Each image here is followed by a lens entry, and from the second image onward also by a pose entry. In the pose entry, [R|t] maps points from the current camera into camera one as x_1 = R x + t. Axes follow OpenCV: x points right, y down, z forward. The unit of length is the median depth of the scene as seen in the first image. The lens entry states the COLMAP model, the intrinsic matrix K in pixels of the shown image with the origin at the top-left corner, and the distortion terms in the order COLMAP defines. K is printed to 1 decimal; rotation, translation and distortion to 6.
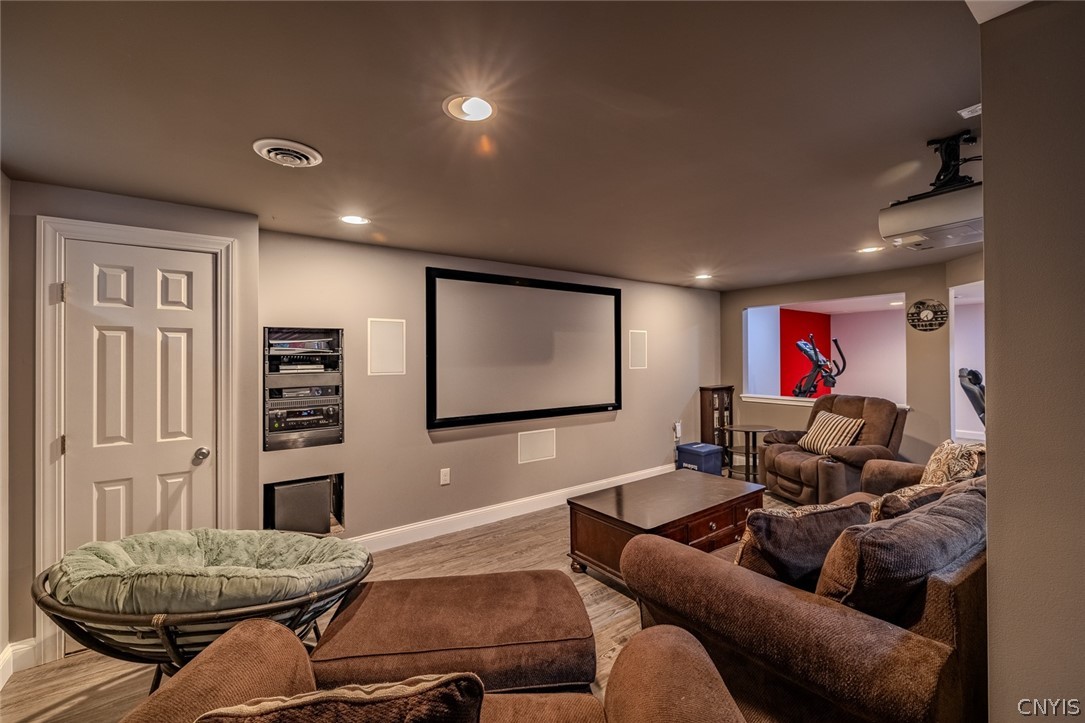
lens RADIAL K [[457.7, 0, 539.7], [0, 457.7, 354.5], [0, 0, 1]] dist [0.001101, 0.000054]
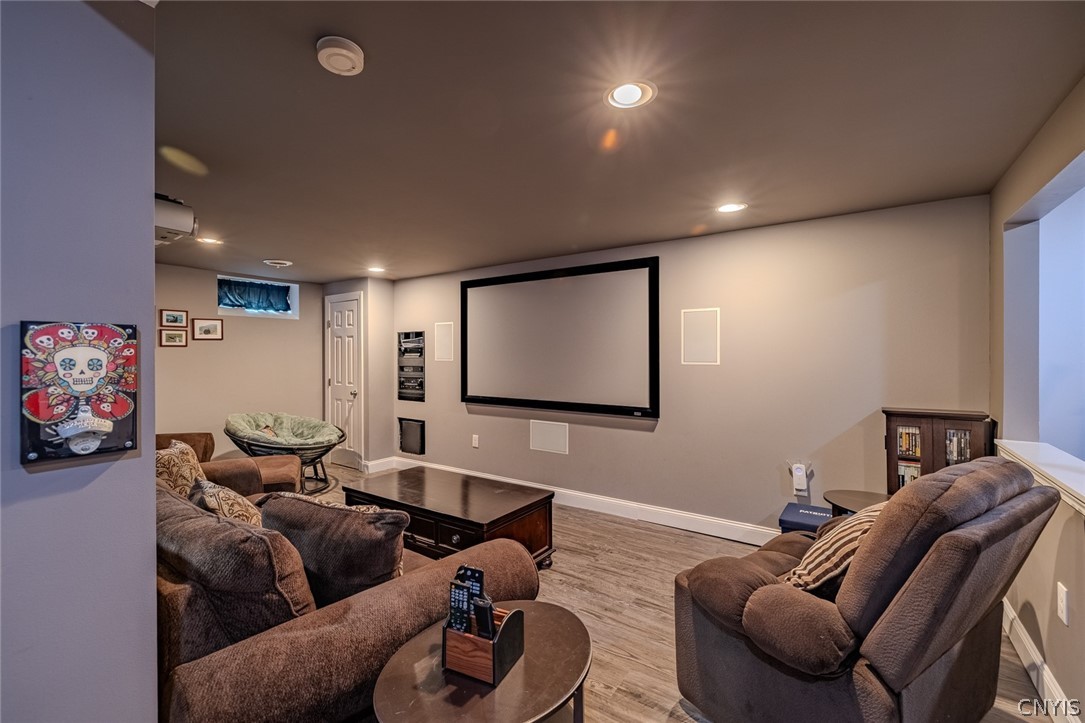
lens RADIAL K [[457.7, 0, 539.7], [0, 457.7, 354.5], [0, 0, 1]] dist [0.001101, 0.000054]
pose [[0.327042, 0.007555, -0.944980, 1.095127], [0.003762, 0.999950, 0.009296, 0.011798], [0.945002, -0.006595, 0.326997, 0.770646]]
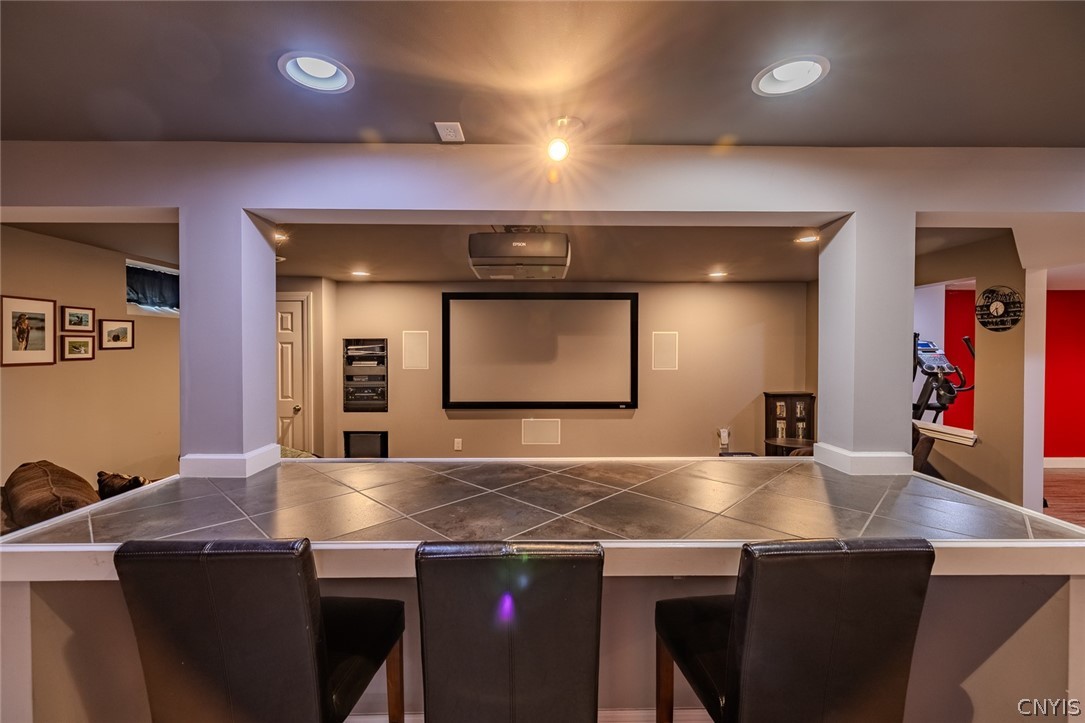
lens RADIAL K [[457.7, 0, 539.7], [0, 457.7, 354.5], [0, 0, 1]] dist [0.001101, 0.000054]
pose [[0.817130, 0.015246, -0.576252, 0.797531], [-0.002808, 0.999744, 0.022469, -0.034484], [0.576447, -0.016742, 0.816963, 0.027396]]
